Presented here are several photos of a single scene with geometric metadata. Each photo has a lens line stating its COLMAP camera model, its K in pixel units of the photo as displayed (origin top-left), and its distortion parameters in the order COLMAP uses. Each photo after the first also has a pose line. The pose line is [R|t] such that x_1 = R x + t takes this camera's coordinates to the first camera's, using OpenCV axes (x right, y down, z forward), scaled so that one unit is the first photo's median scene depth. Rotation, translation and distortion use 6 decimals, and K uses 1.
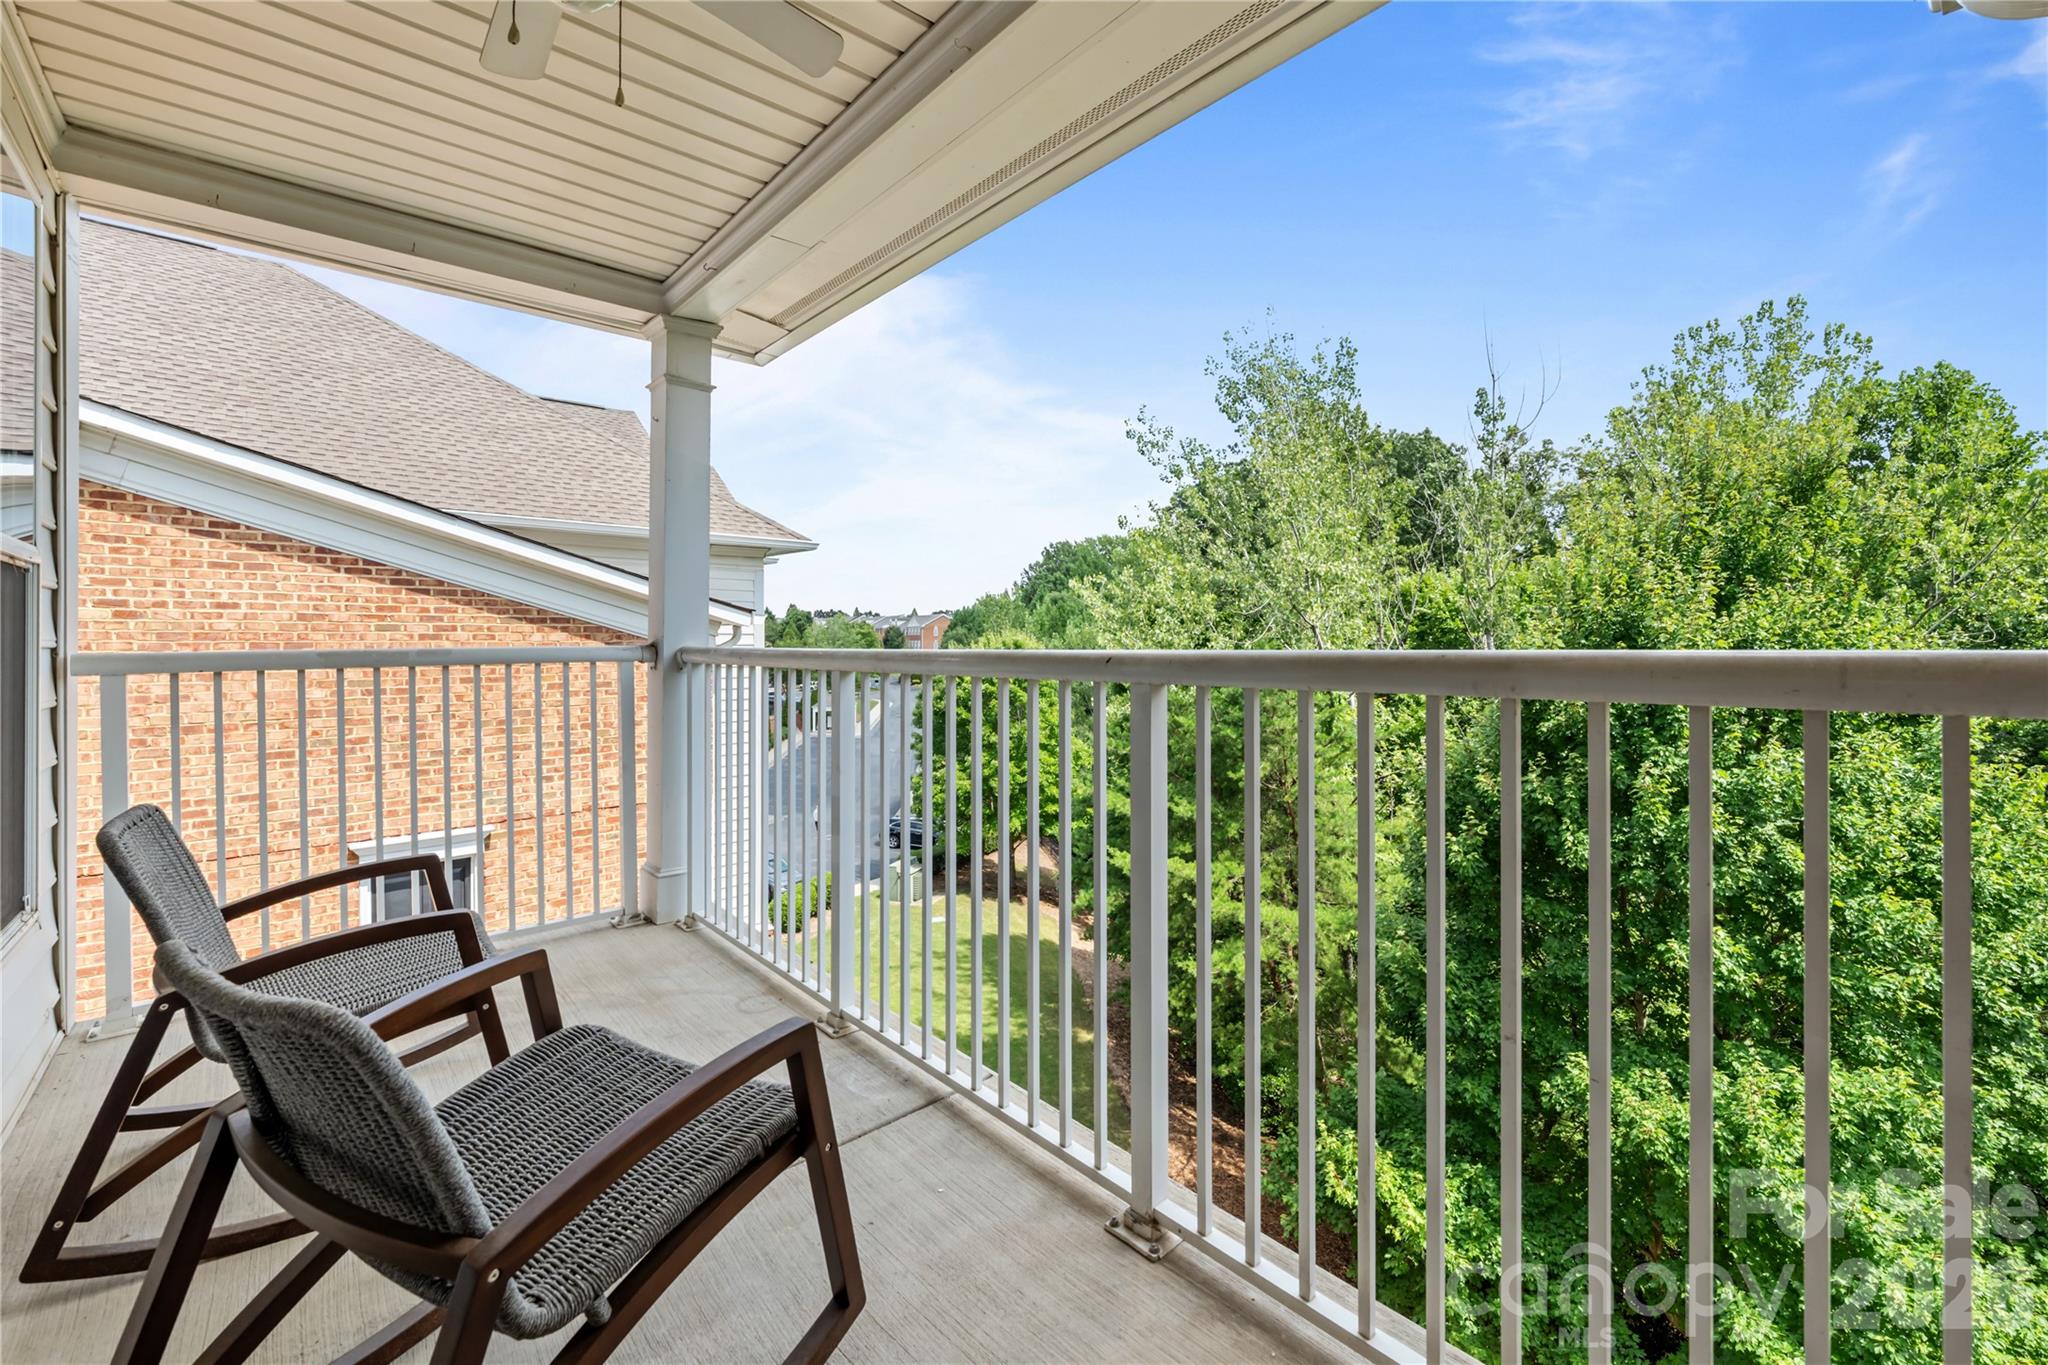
lens RADIAL K [[837.3, 0, 973.7], [0, 837.3, 661.3], [0, 0, 1]] dist [0.000821, 0.000259]
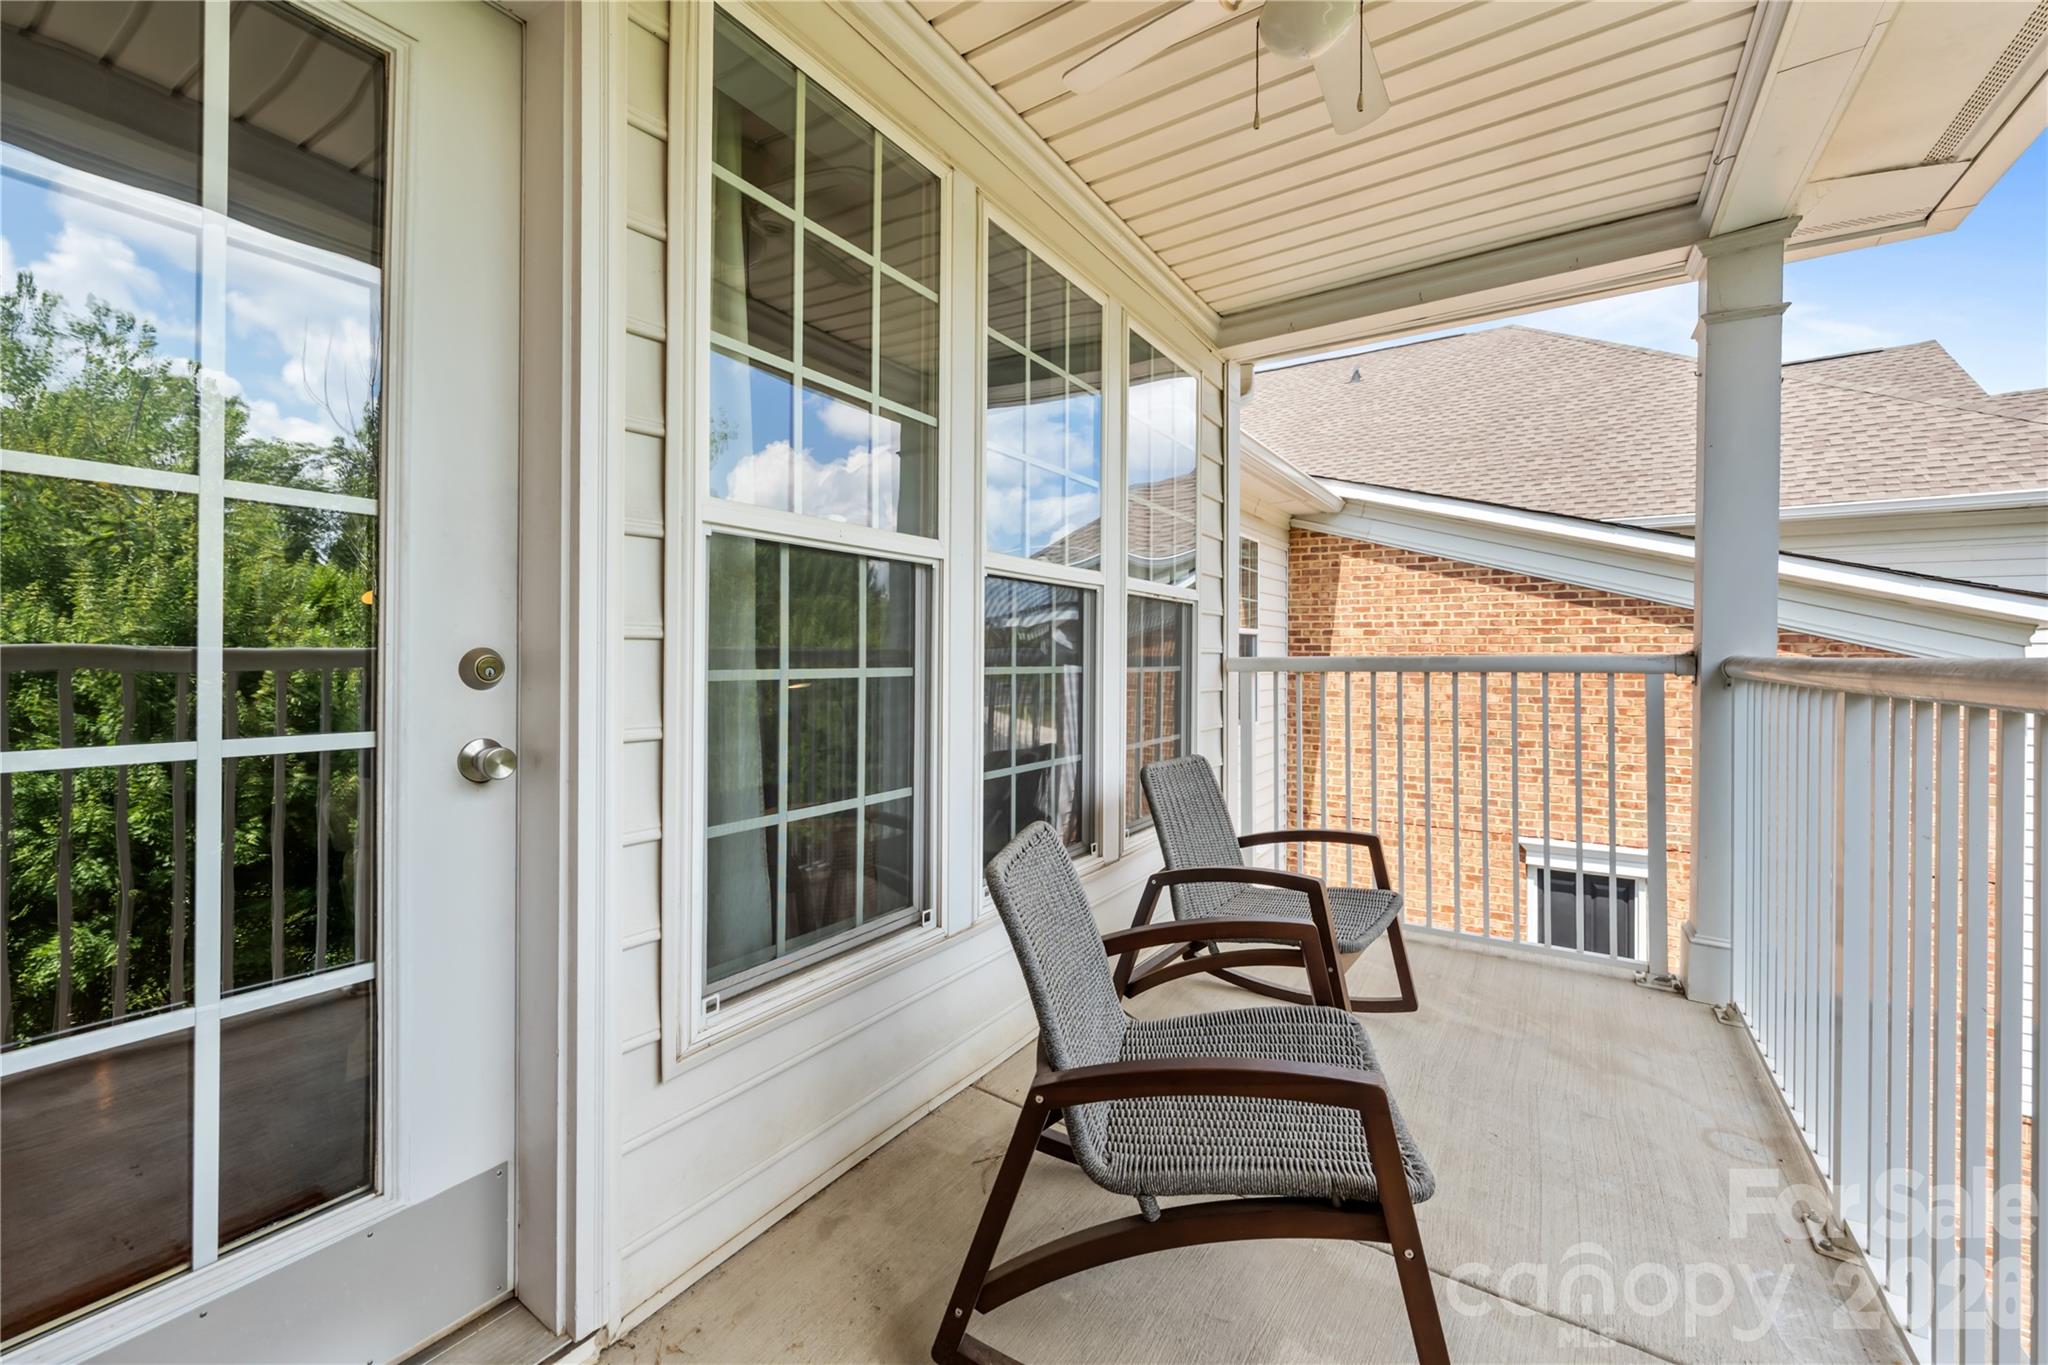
lens RADIAL K [[806.3, 0, 1020.3], [0, 806.3, 673.0], [0, 0, 1]] dist [0.000793, 0.000453]
pose [[0.284755, 0.026158, -0.958243, 0.083604], [-0.027763, 0.999433, 0.019032, 0.000748], [0.958198, 0.021184, 0.285320, 0.070773]]
